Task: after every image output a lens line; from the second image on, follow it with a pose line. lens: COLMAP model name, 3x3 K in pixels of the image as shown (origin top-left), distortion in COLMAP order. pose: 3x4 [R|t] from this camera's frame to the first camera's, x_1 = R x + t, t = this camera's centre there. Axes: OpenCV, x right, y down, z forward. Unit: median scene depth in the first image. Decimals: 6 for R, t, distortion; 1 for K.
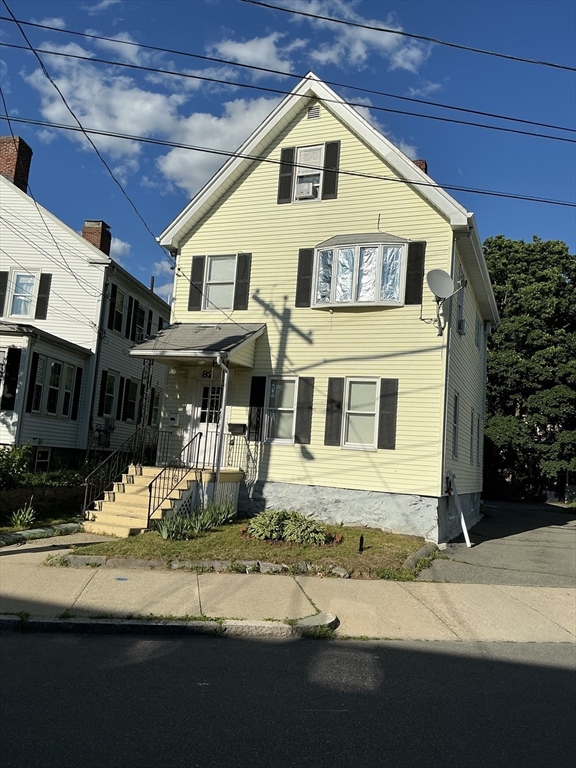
lens RADIAL K [[639.6, 0, 288.4], [0, 639.6, 386.7], [0, 0, 1]] dist [0.139944, -0.292656]
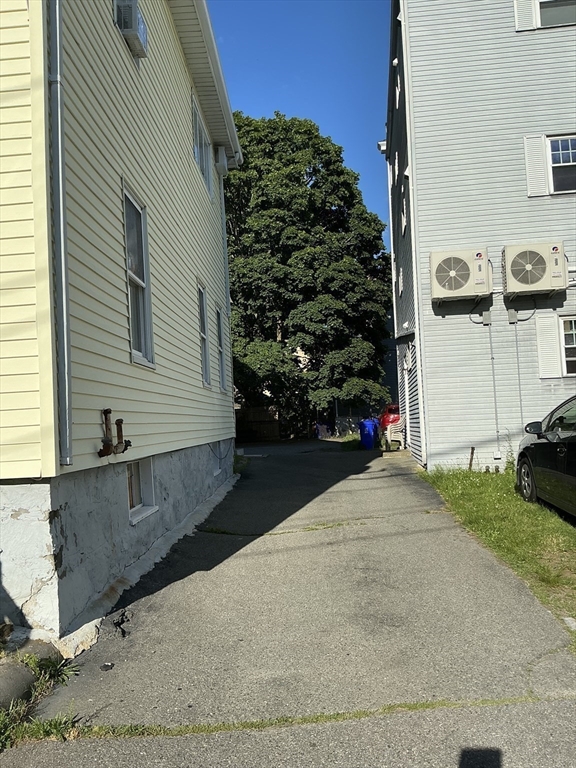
lens RADIAL K [[639.6, 0, 288.4], [0, 639.6, 386.7], [0, 0, 1]] dist [0.139944, -0.292656]
pose [[0.932444, -0.117895, 0.341539, 0.209825], [0.095700, 0.992094, 0.081186, 0.103496], [-0.348410, -0.043016, 0.936355, 0.611304]]
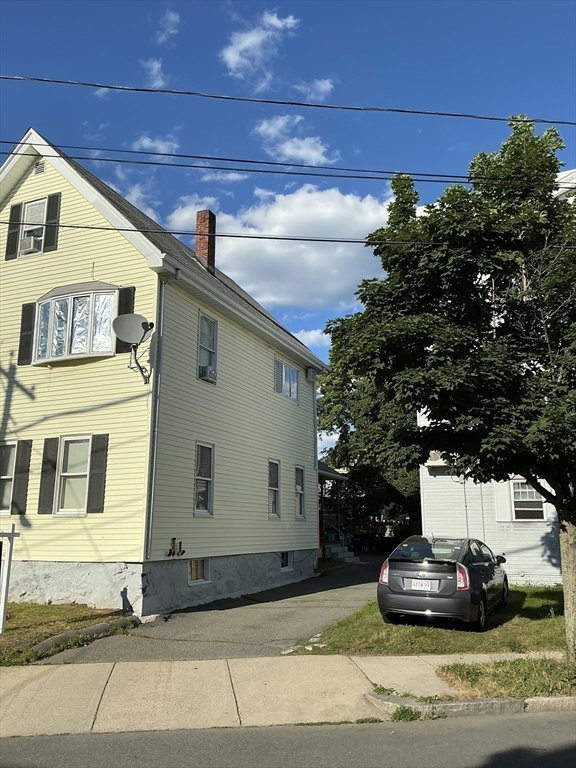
lens RADIAL K [[640.4, 0, 300.3], [0, 640.4, 381.2], [0, 0, 1]] dist [-0.006075, -0.005021]
pose [[0.996483, -0.077572, 0.031699, 0.390503], [0.080517, 0.991140, -0.105638, 0.029201], [-0.023223, 0.107819, 0.993899, 0.074895]]
